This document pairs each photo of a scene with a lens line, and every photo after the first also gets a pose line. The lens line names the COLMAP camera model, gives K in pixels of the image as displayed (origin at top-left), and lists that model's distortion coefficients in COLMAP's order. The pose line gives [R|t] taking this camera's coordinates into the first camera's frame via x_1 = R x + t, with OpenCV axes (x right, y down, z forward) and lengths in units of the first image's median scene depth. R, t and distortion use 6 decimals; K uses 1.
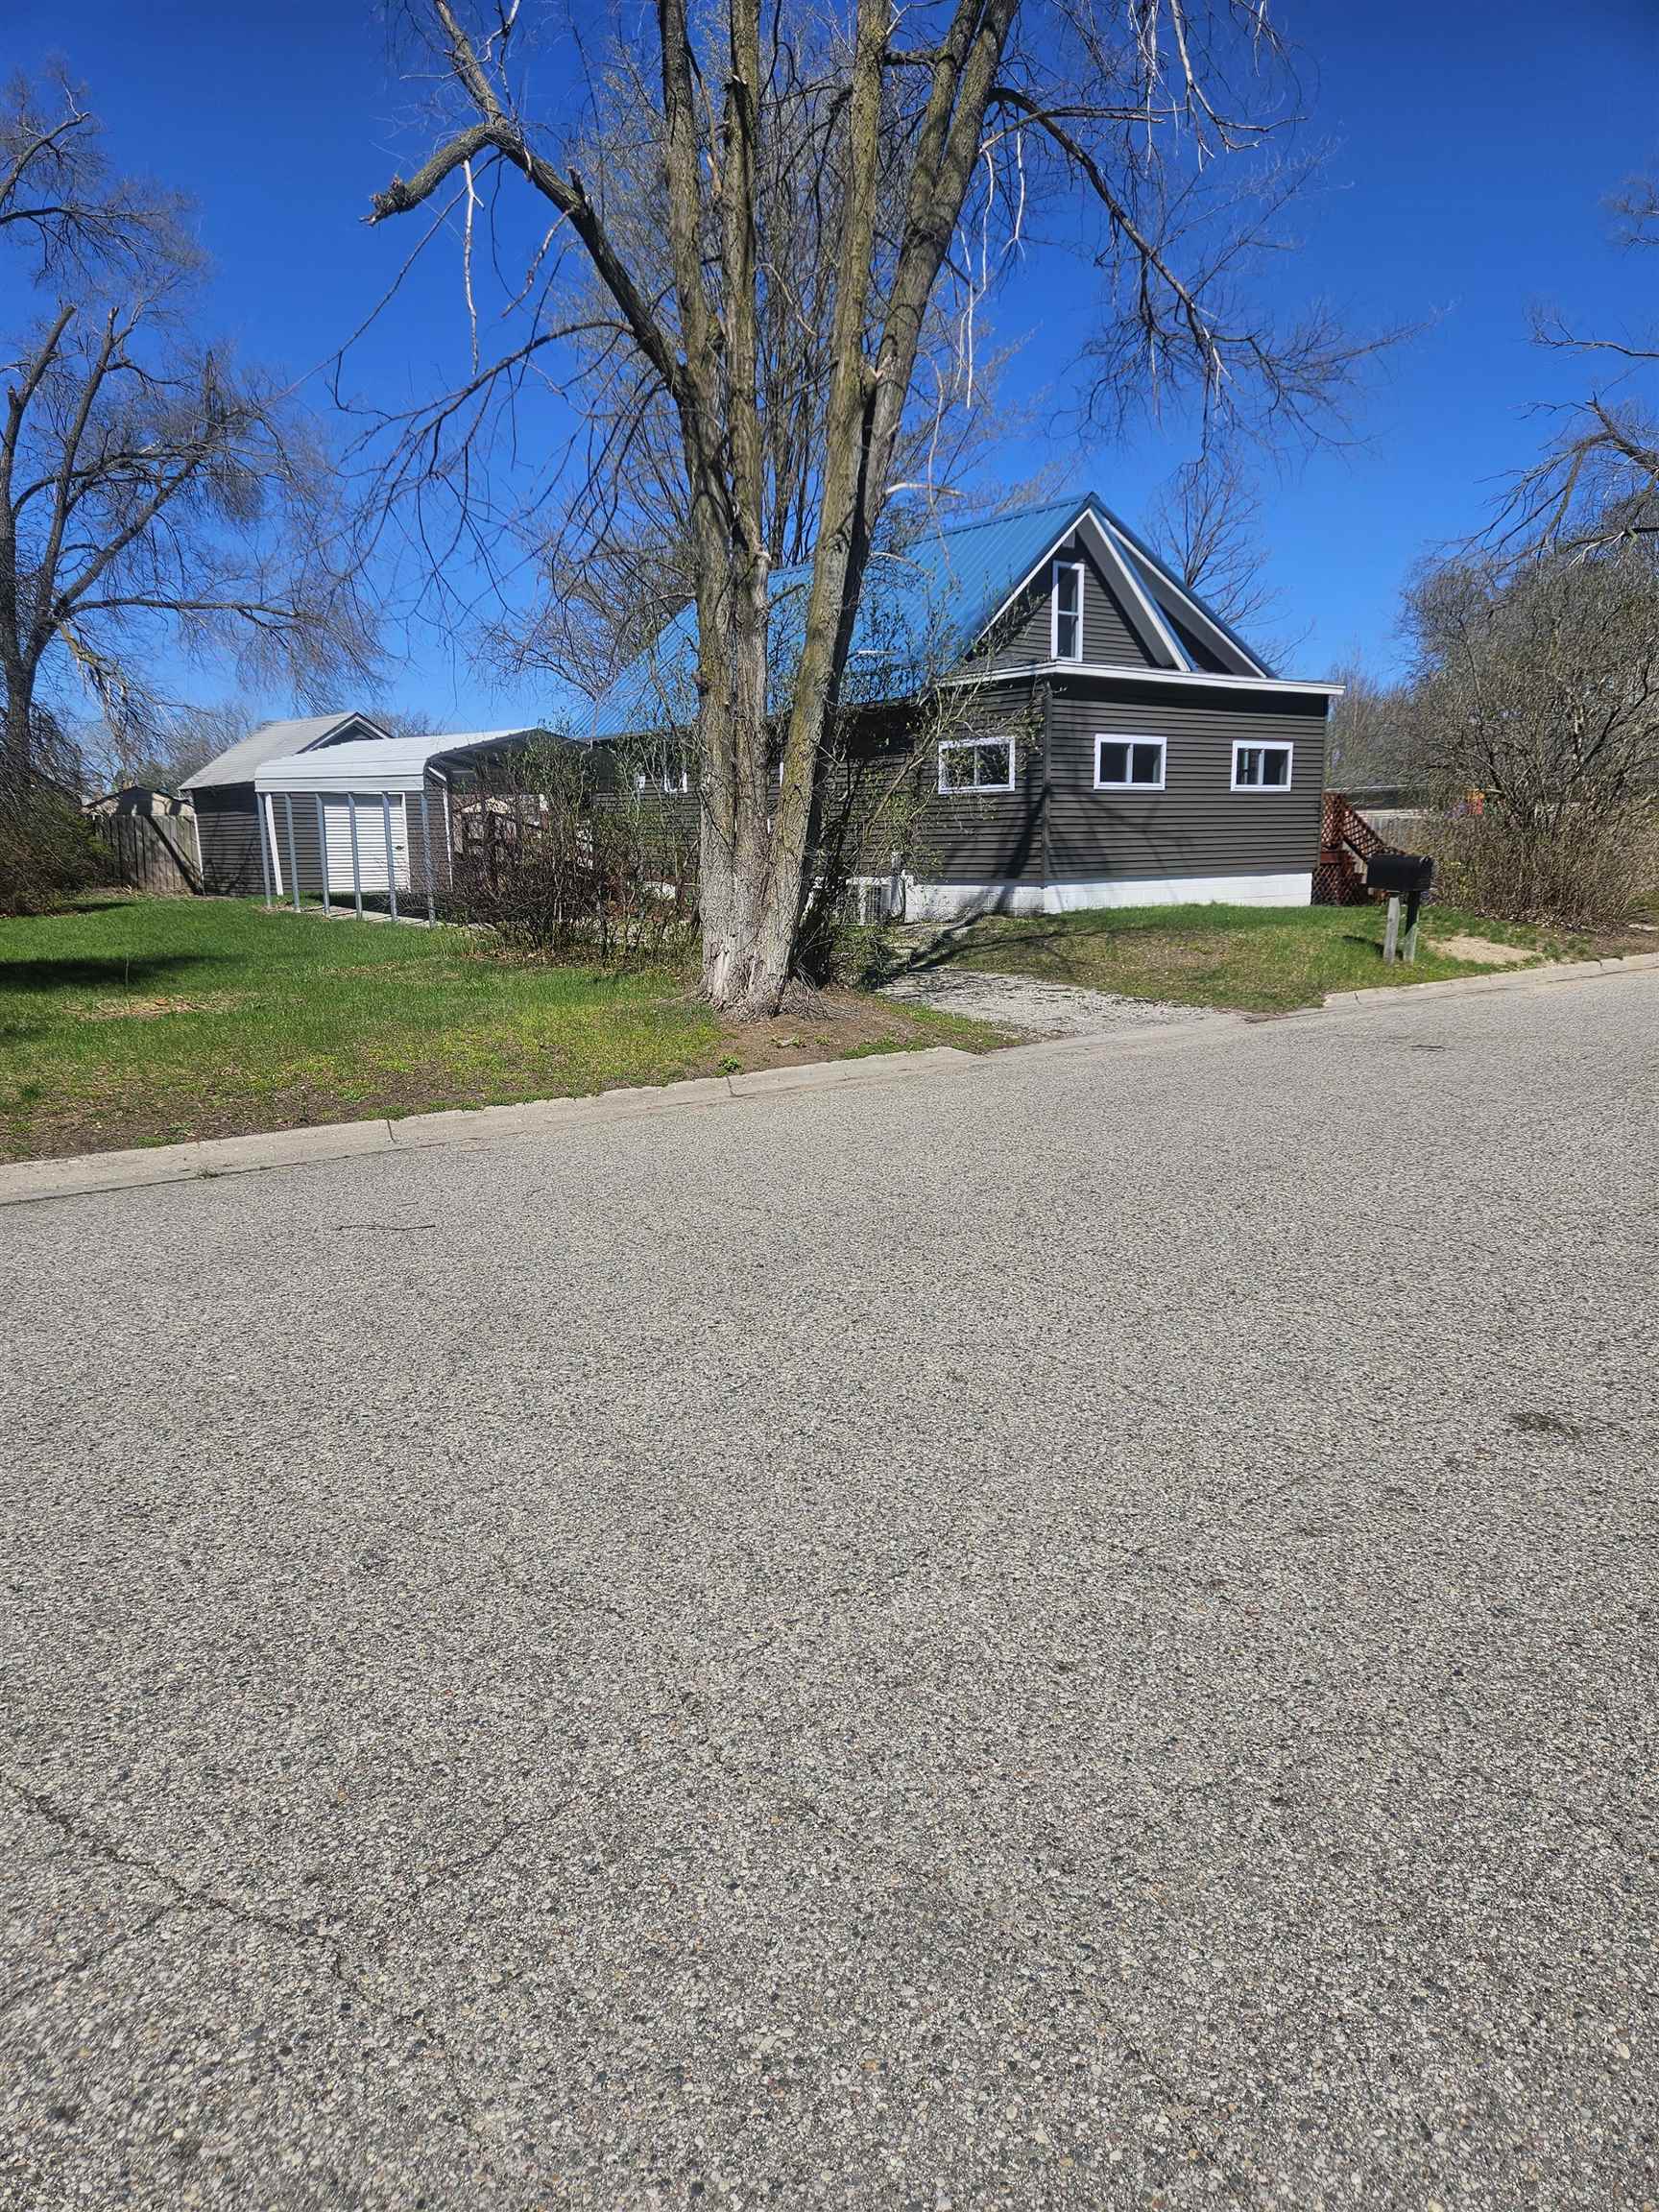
lens RADIAL K [[1443.7, 0, 829.5], [0, 1443.7, 1106.0], [0, 0, 1]] dist [0.100920, -0.077180]
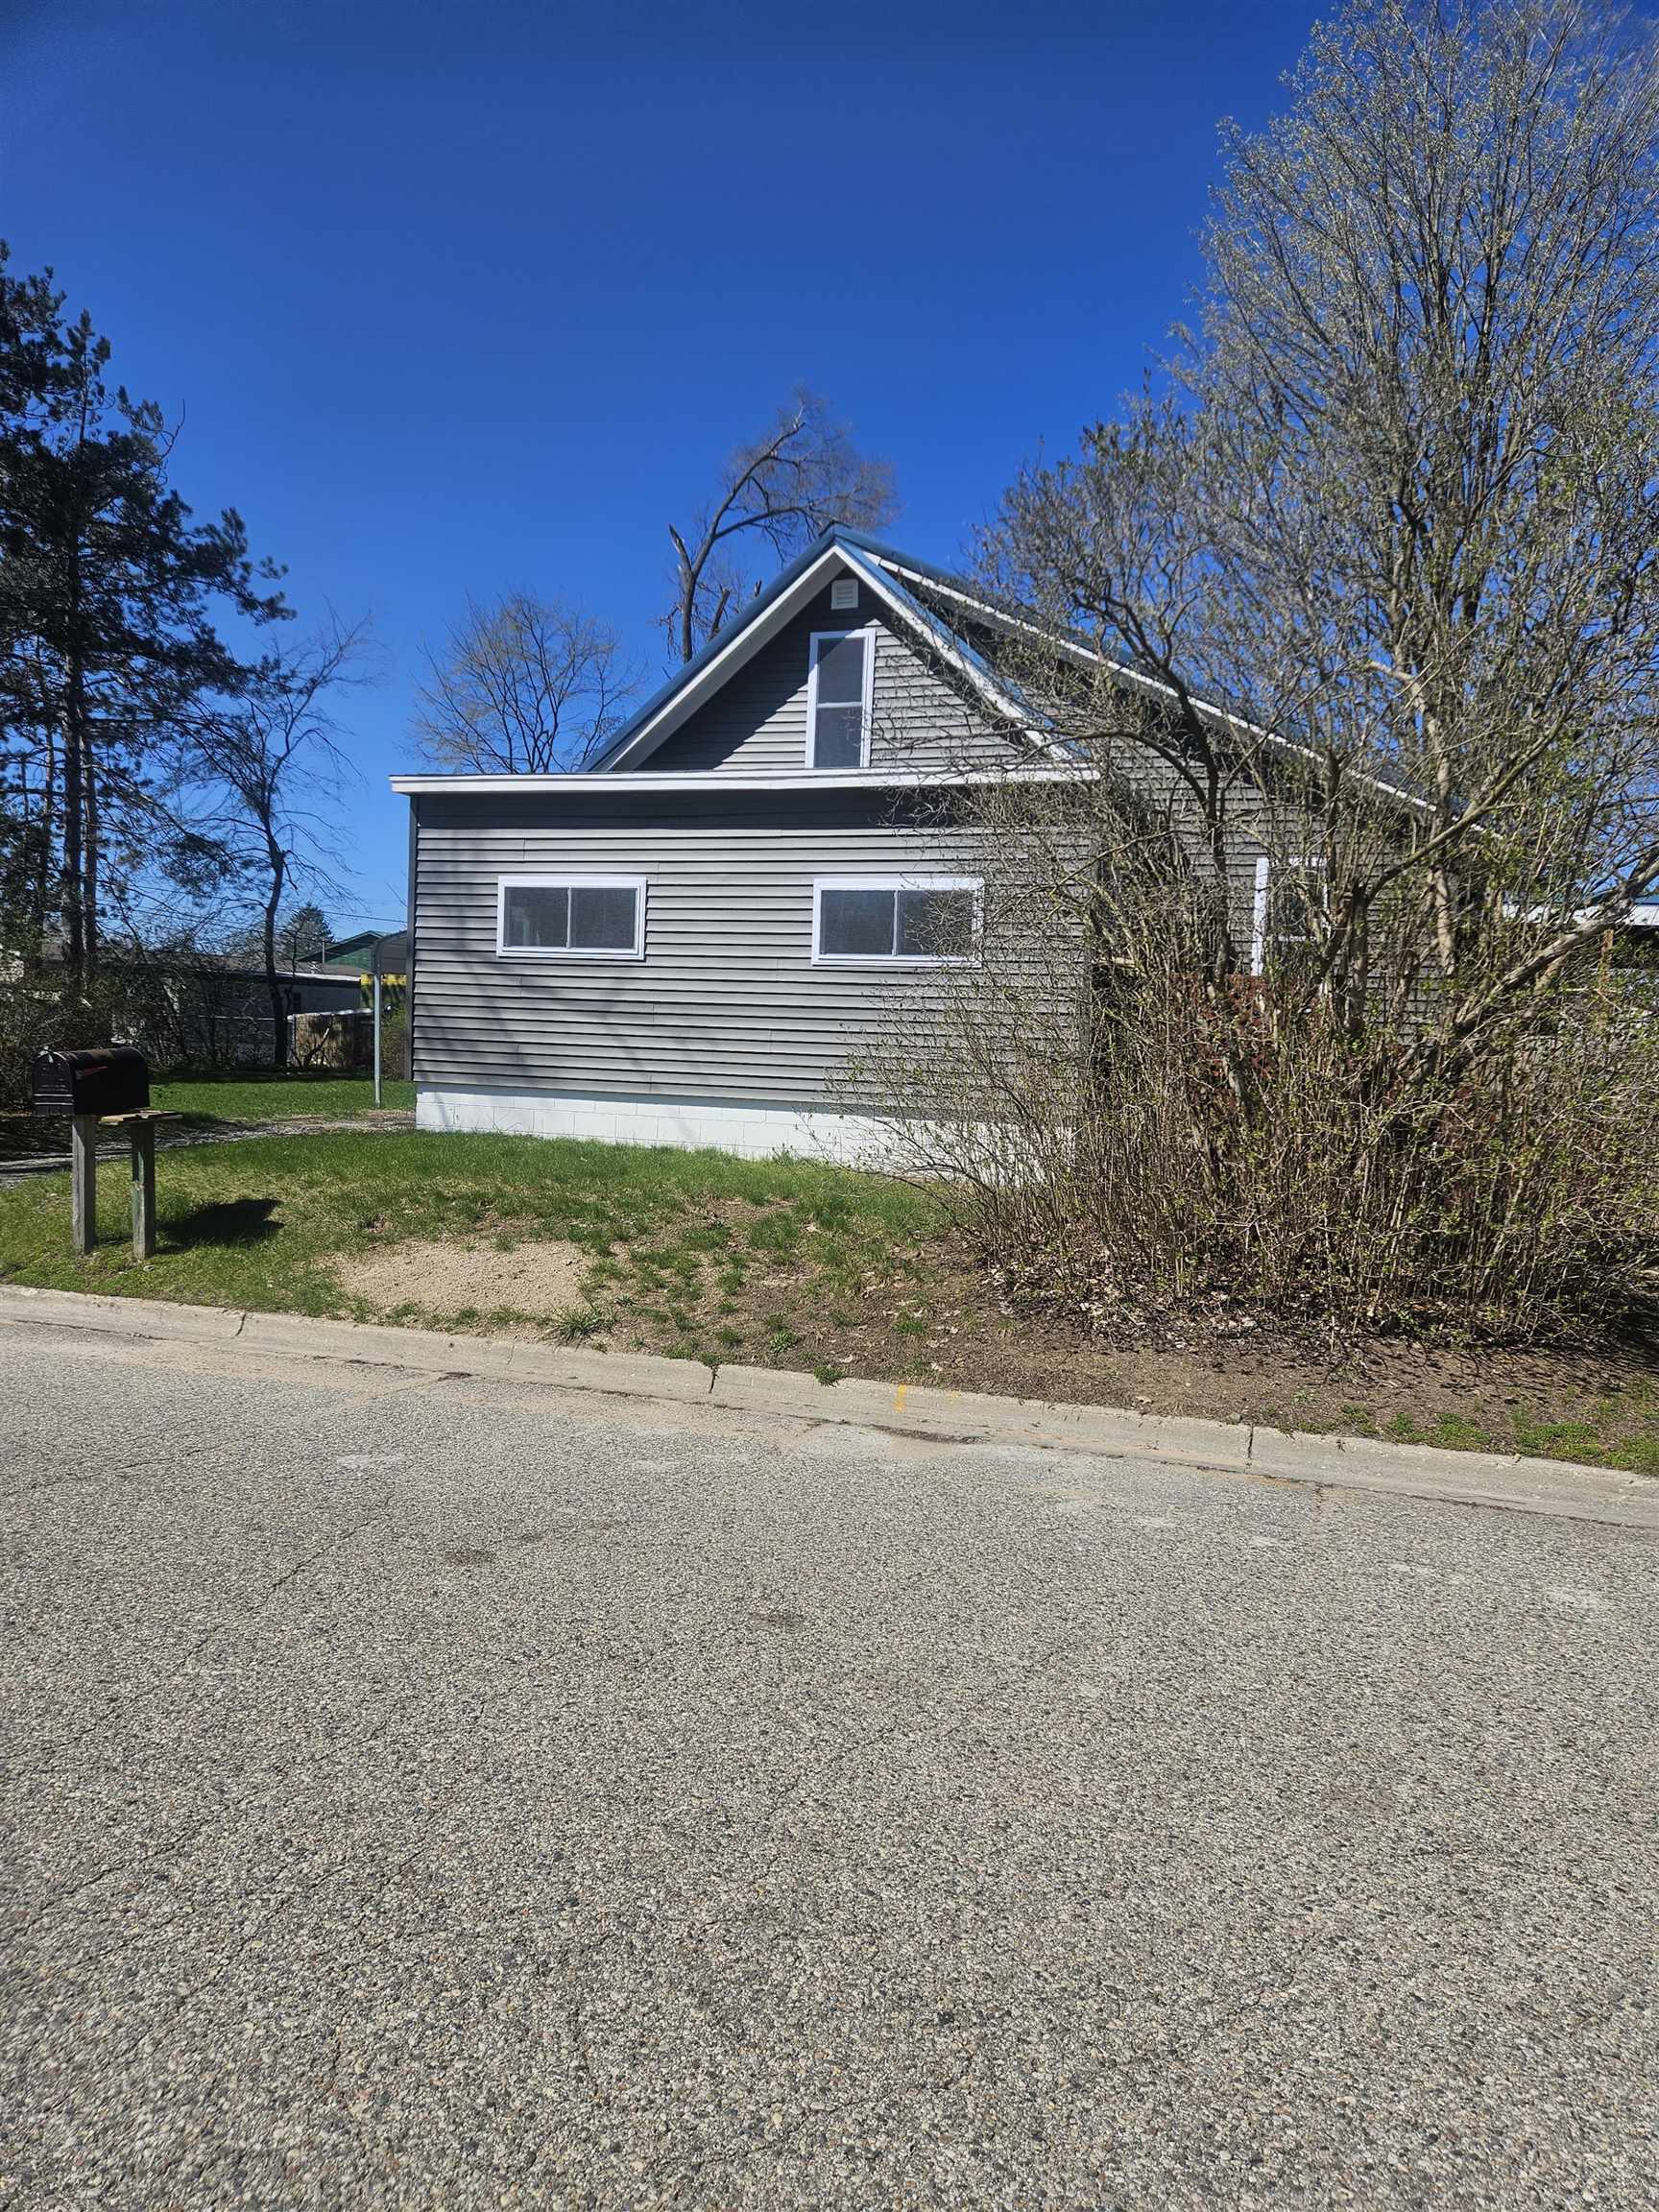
lens RADIAL K [[1469.5, 0, 863.5], [0, 1469.5, 1118.3], [0, 0, 1]] dist [0.090763, -0.071384]
pose [[0.531945, 0.074915, -0.843458, 1.480162], [-0.196314, 0.979851, -0.036781, -0.266521], [0.823708, 0.185149, 0.535934, 1.373705]]
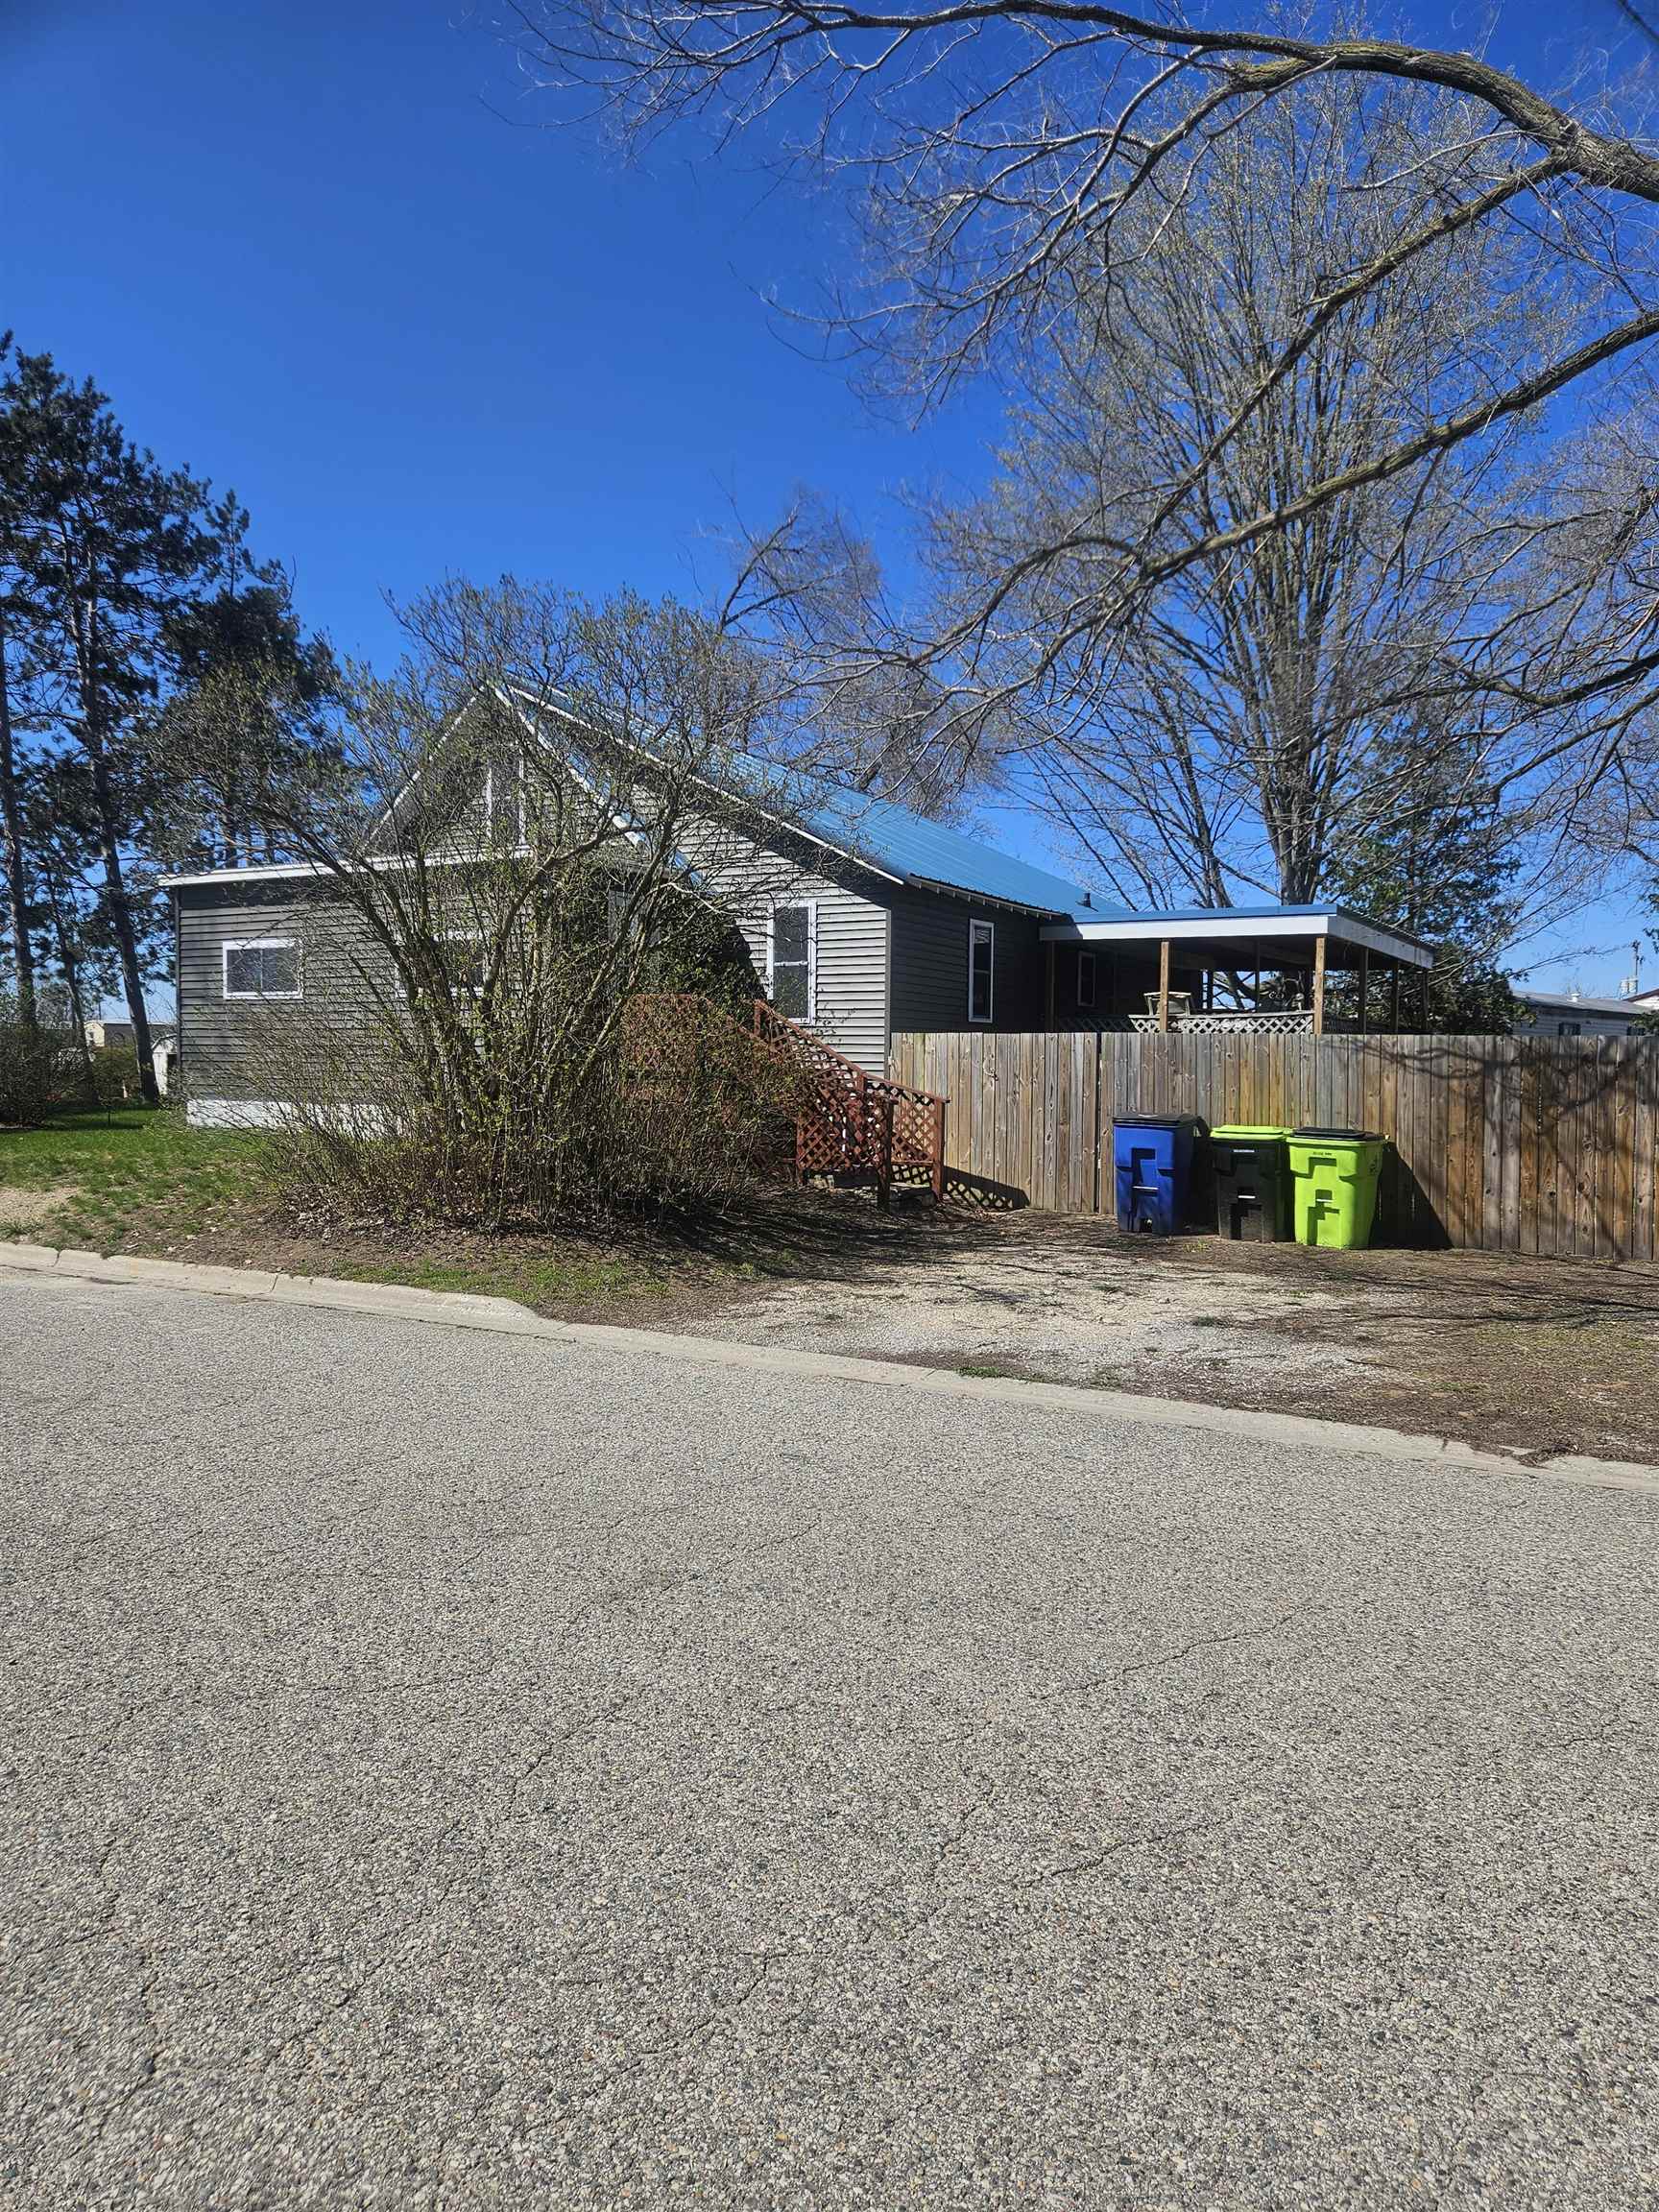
lens RADIAL K [[1432.1, 0, 880.2], [0, 1432.1, 1098.8], [0, 0, 1]] dist [0.142125, -0.101963]
pose [[0.361183, 0.038405, -0.931704, 2.109323], [-0.163568, 0.986270, -0.022755, -0.351499], [0.918037, 0.160615, 0.362505, 1.835762]]
